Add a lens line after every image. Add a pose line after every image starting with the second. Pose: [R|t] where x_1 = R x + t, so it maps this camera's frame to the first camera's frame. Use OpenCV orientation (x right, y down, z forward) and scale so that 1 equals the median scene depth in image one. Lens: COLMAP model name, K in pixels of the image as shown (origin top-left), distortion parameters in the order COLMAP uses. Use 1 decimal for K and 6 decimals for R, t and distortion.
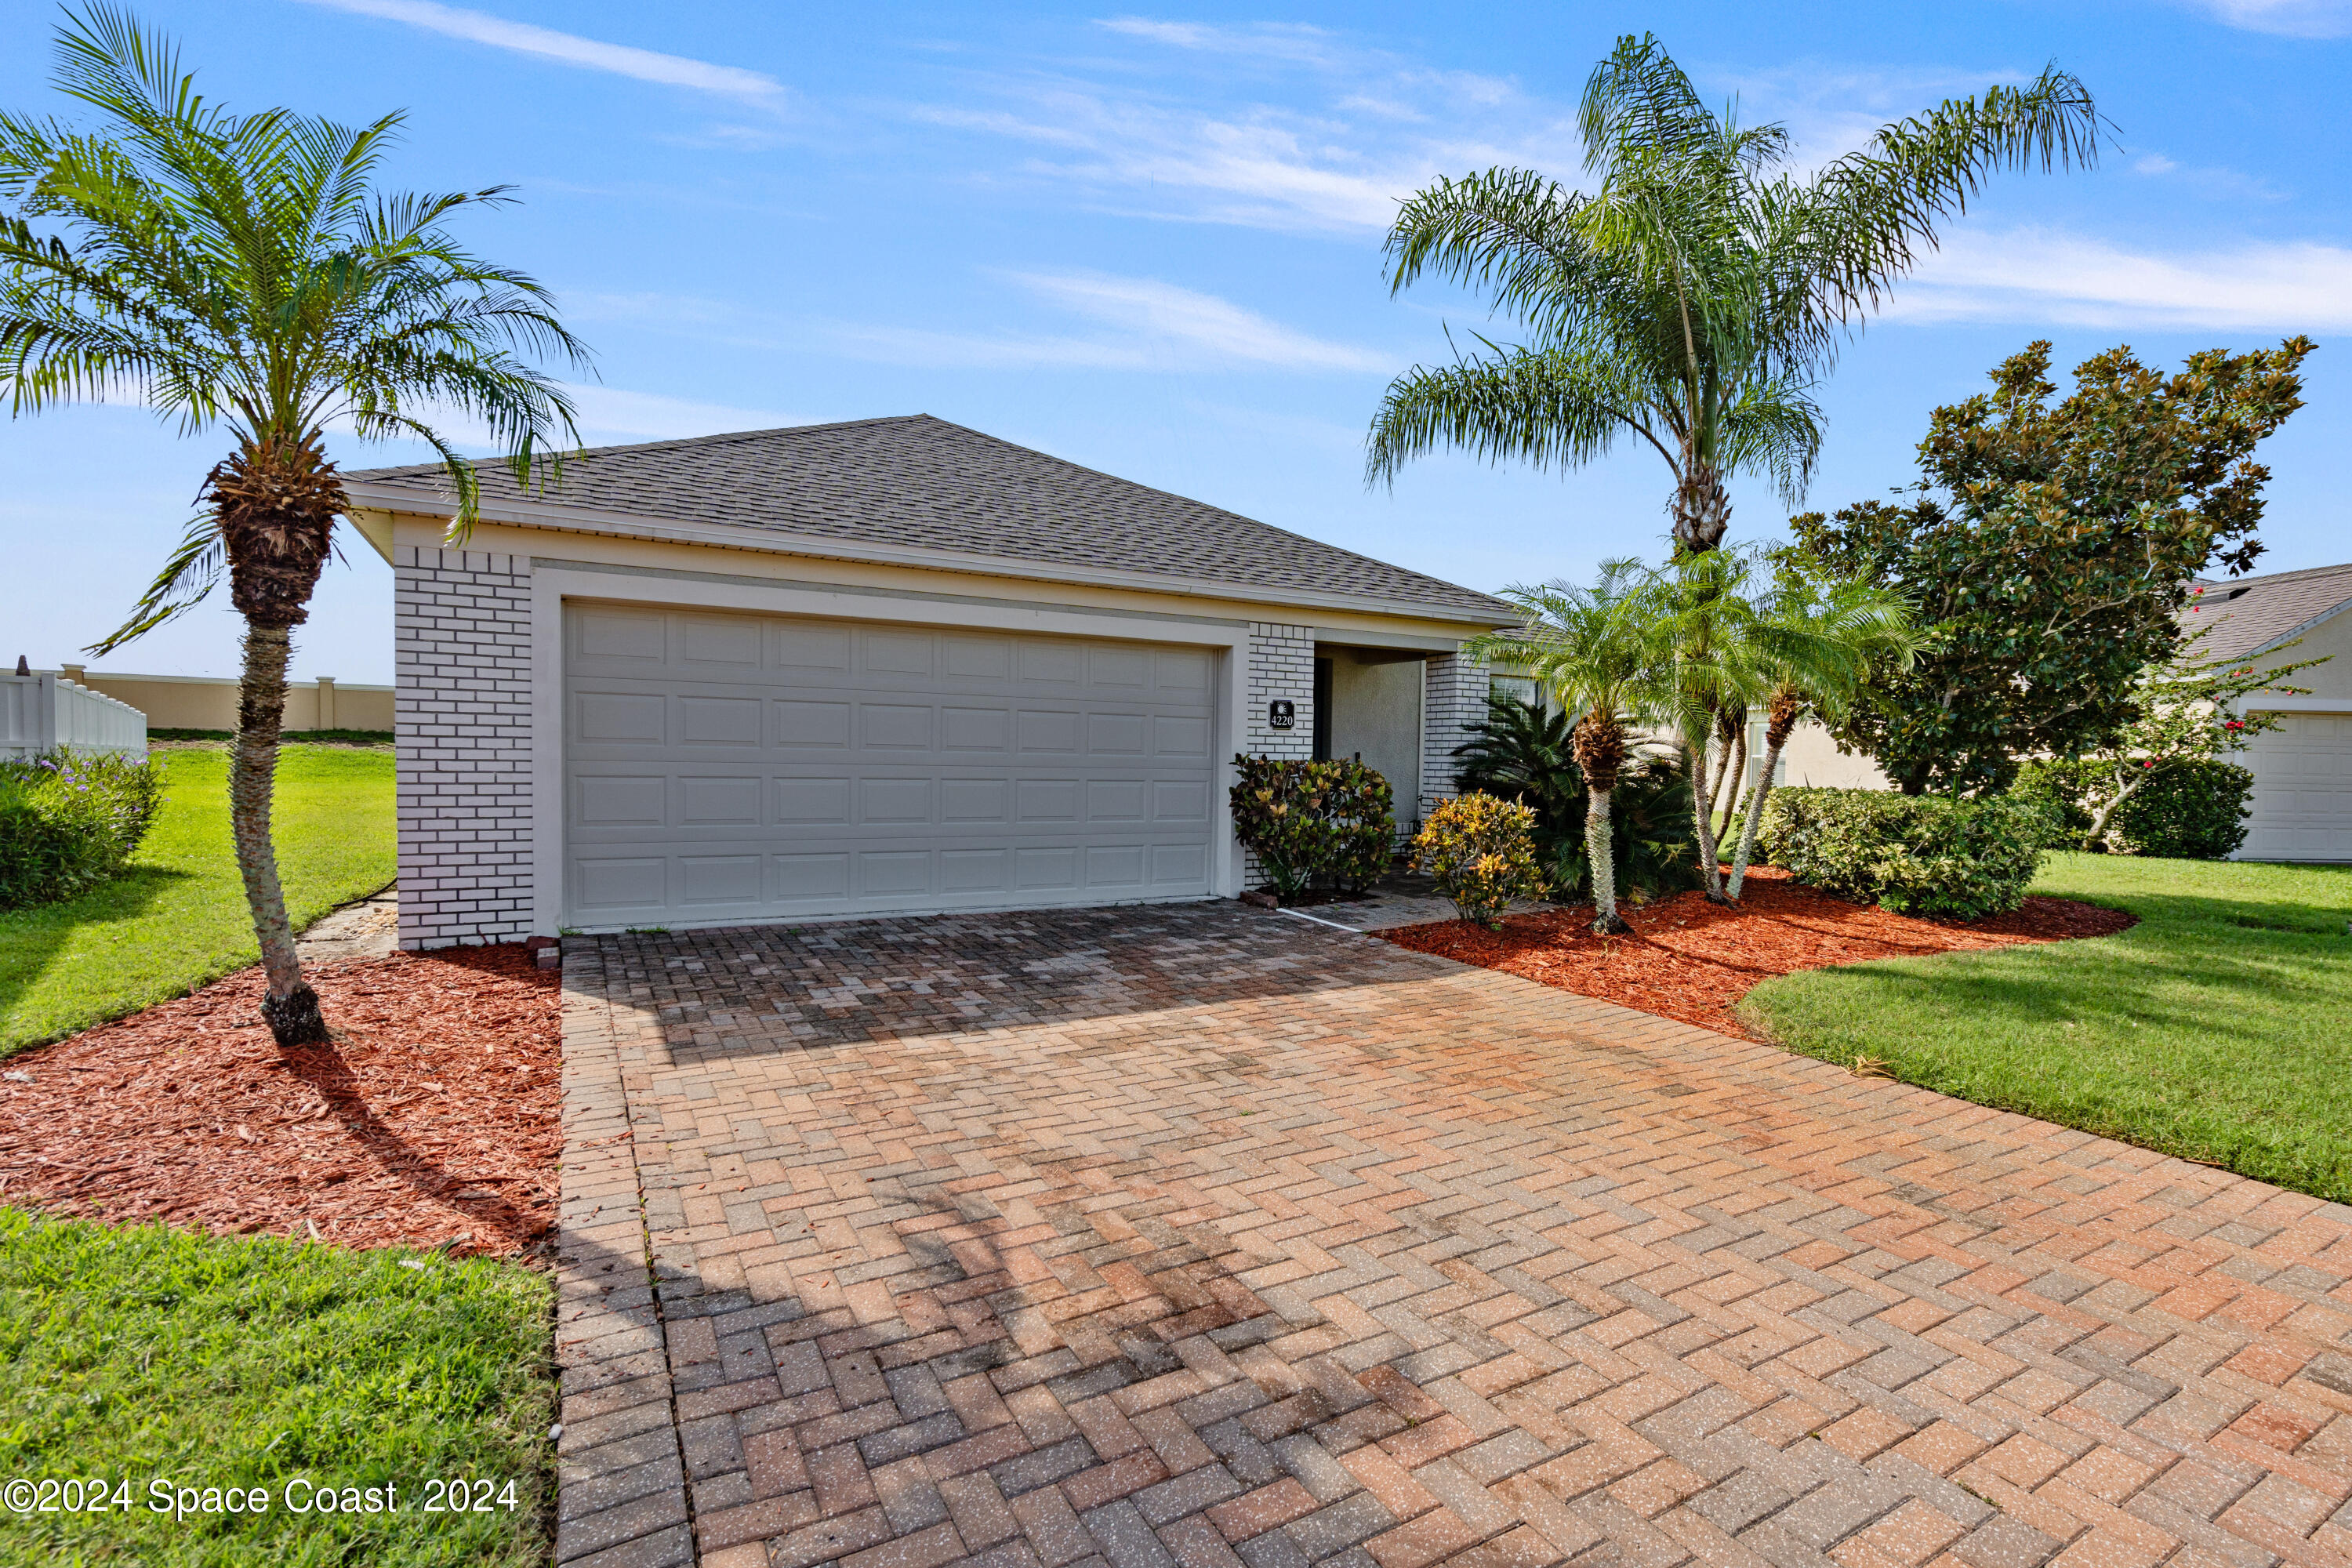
lens RADIAL K [[1068.1, 0, 1180.0], [0, 1068.1, 767.9], [0, 0, 1]] dist [-0.001559, 0.000158]
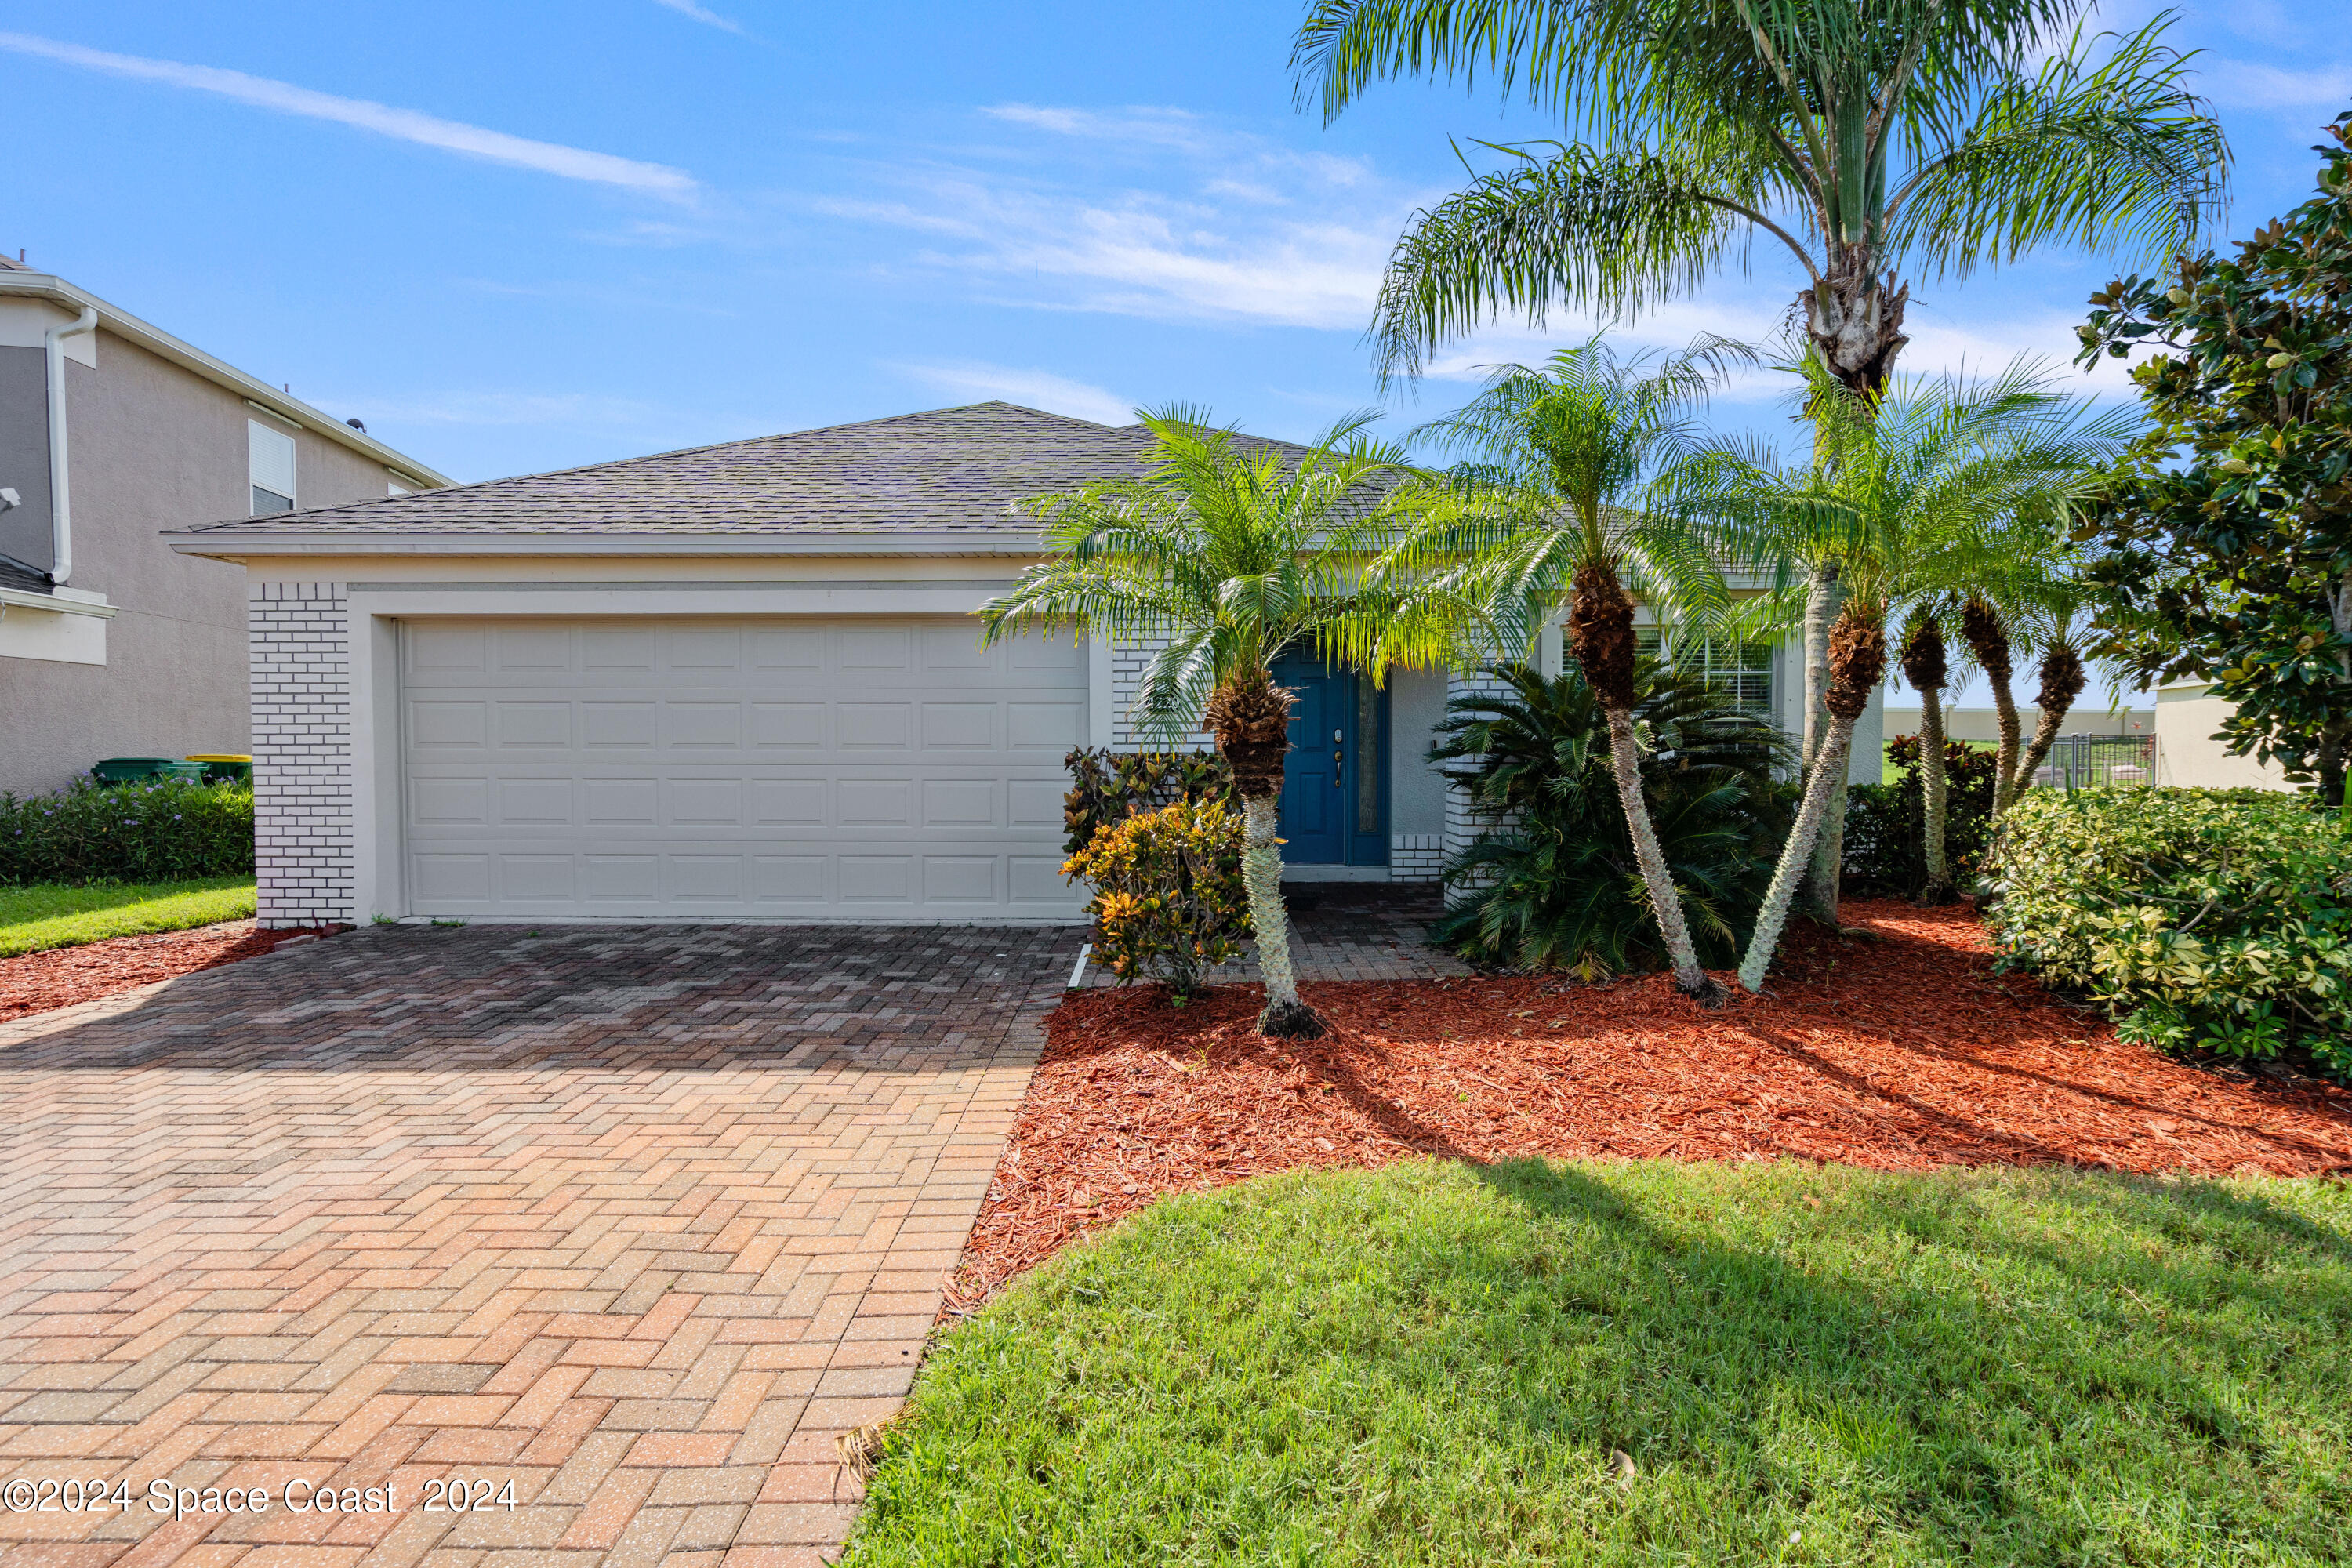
lens RADIAL K [[1047.8, 0, 1181.3], [0, 1047.8, 746.2], [0, 0, 1]] dist [-0.009853, 0.000108]
pose [[0.868460, -0.018286, -0.495422, 0.558910], [0.009732, 0.999756, -0.019841, 0.003188], [0.495664, 0.012409, 0.868426, 0.395999]]
